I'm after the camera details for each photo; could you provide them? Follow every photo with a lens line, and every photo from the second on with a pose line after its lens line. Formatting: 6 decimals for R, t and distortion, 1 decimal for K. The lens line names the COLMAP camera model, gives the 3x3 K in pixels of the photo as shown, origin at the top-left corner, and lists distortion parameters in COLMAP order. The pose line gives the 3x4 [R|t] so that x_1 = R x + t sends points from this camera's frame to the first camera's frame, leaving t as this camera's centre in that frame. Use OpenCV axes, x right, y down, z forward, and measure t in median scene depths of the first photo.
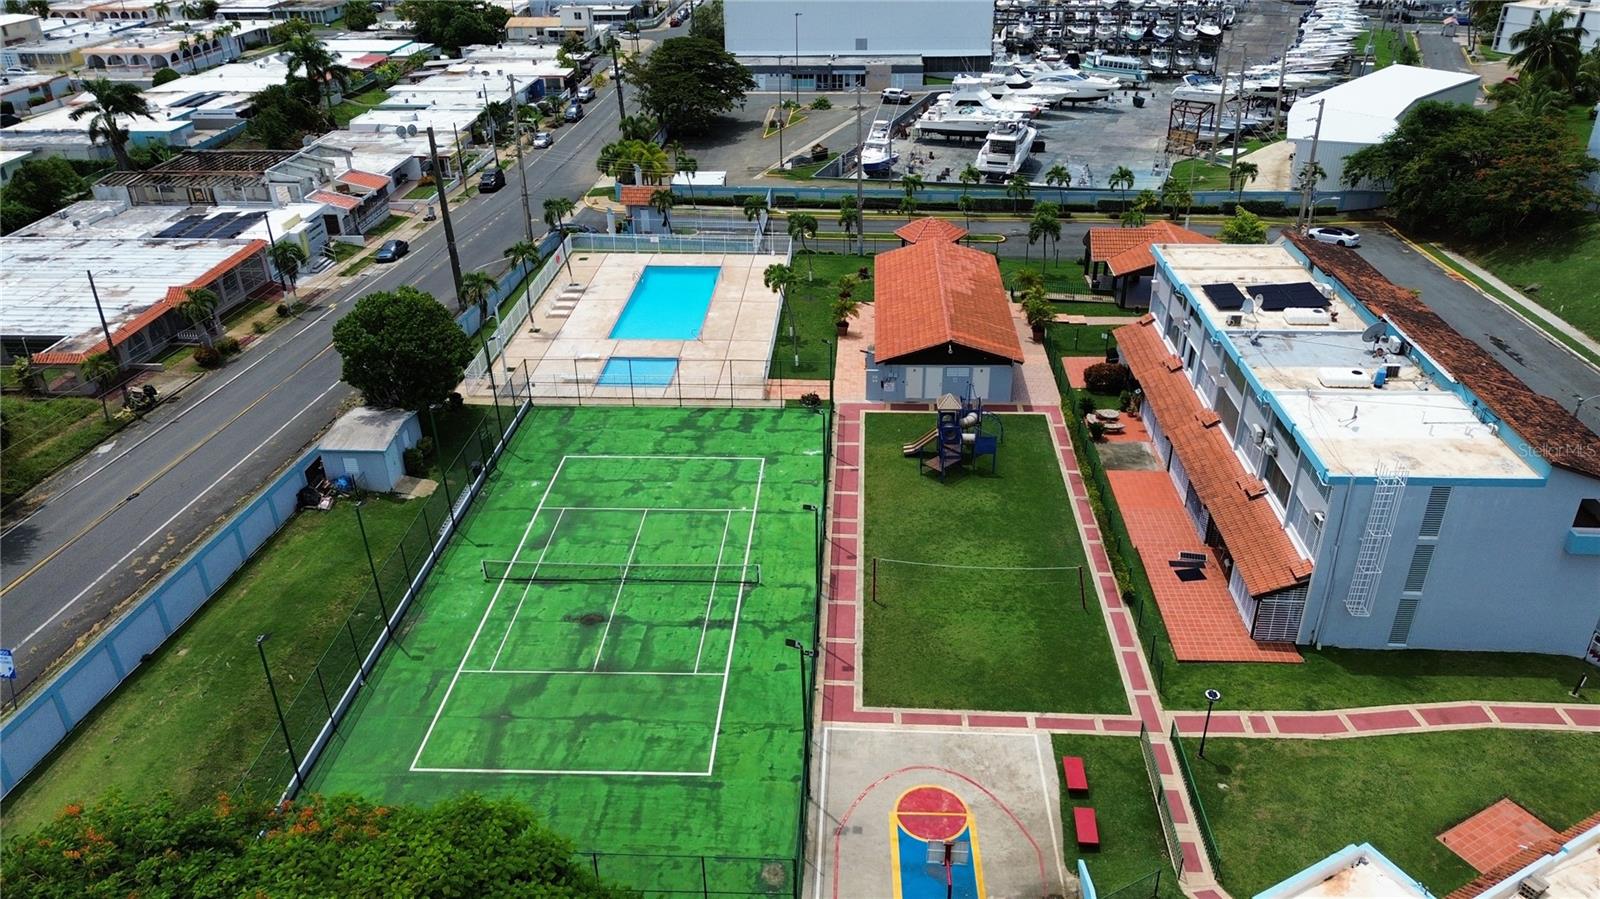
lens RADIAL K [[1132.4, 0, 800.0], [0, 1132.4, 449.5], [0, 0, 1]] dist [-0.004108, -0.004935]
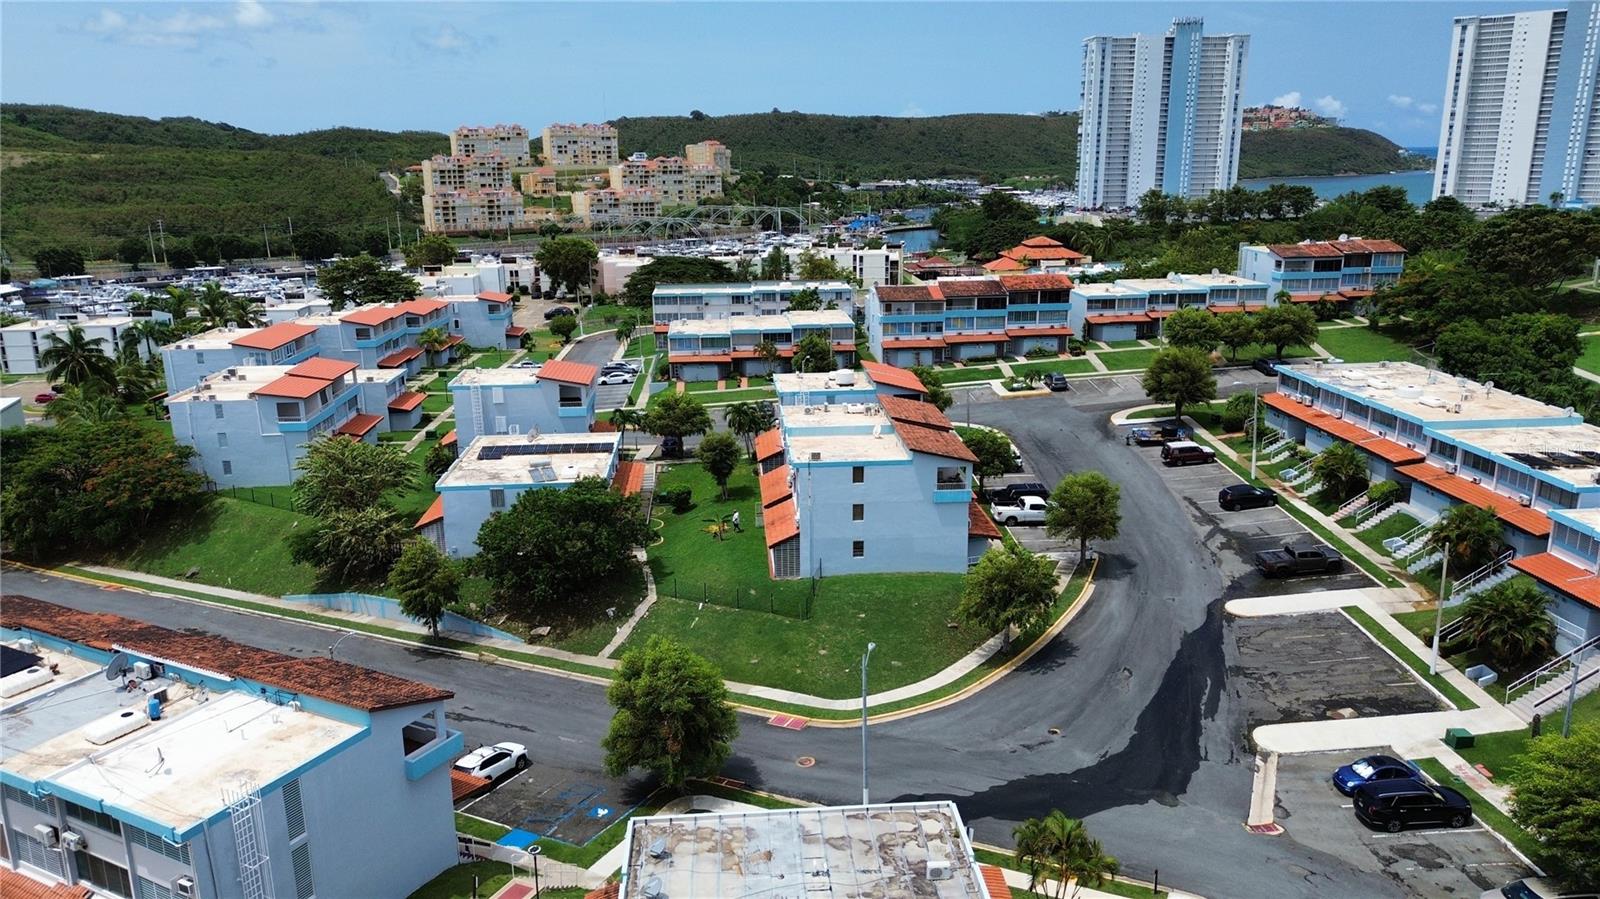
lens RADIAL K [[1132.4, 0, 800.0], [0, 1132.4, 449.5], [0, 0, 1]] dist [-0.004108, -0.004935]
pose [[0.397264, -0.212689, 0.892718, -0.038469], [0.438486, 0.898538, 0.018947, -0.039244], [-0.806171, 0.383918, 0.450218, 0.100620]]
